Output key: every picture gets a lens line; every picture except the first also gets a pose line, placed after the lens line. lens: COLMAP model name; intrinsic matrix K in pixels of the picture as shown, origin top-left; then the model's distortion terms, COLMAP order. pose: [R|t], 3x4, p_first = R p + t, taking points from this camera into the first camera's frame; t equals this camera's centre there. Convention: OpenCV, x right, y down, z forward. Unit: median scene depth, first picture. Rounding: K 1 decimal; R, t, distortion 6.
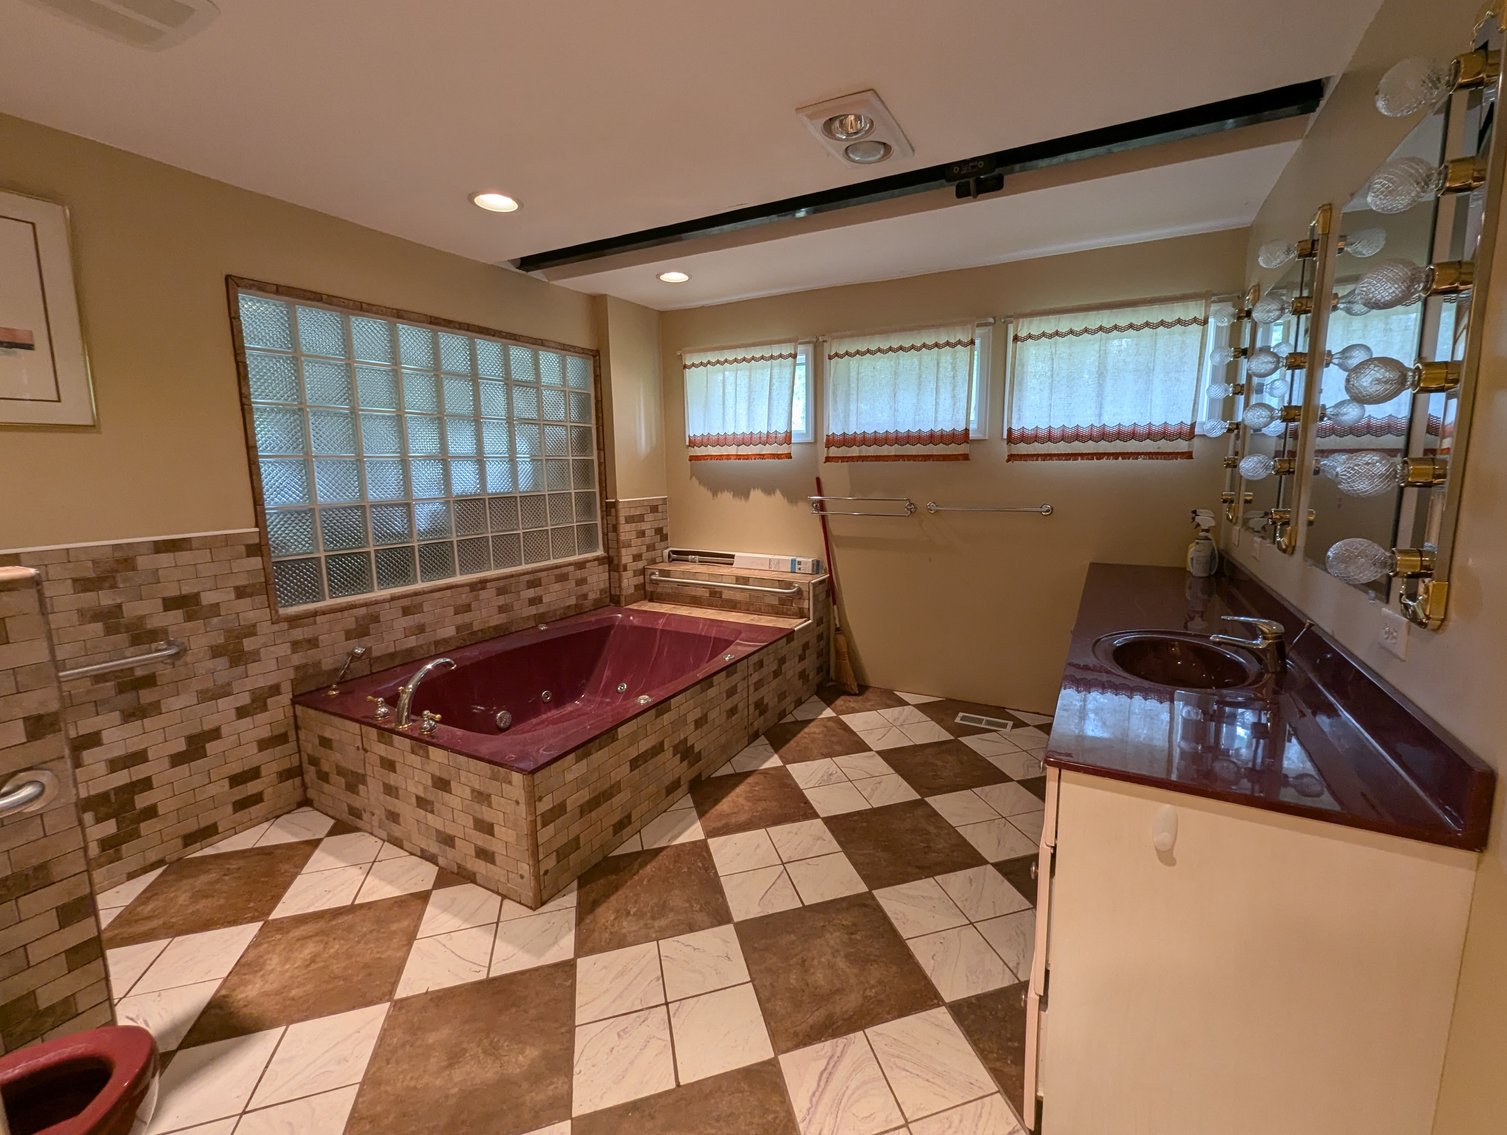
lens RADIAL K [[626.9, 0, 760.5], [0, 626.9, 556.2], [0, 0, 1]] dist [0.001292, -0.001713]
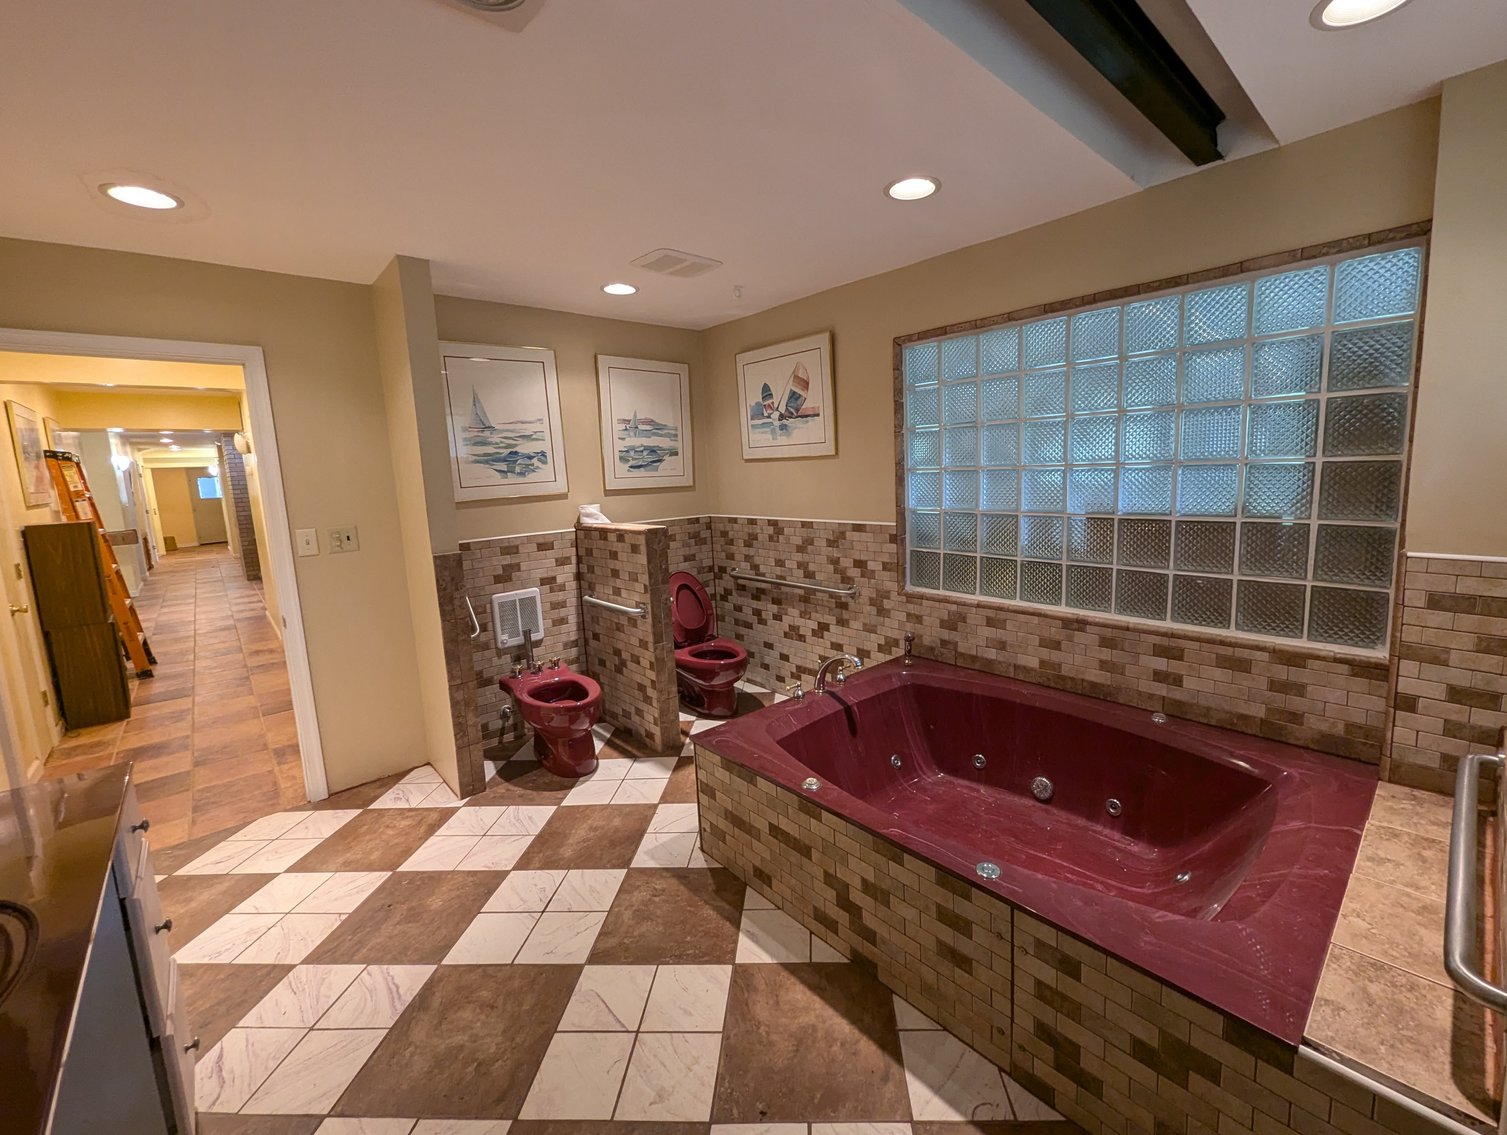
lens RADIAL K [[626.9, 0, 800.6], [0, 626.9, 555.8], [0, 0, 1]] dist [0.001292, -0.001713]
pose [[-0.298172, 0.156697, -0.941562, 0.517521], [-0.101125, 0.975695, 0.194402, -0.206776], [0.949140, 0.153180, -0.275079, 1.125292]]
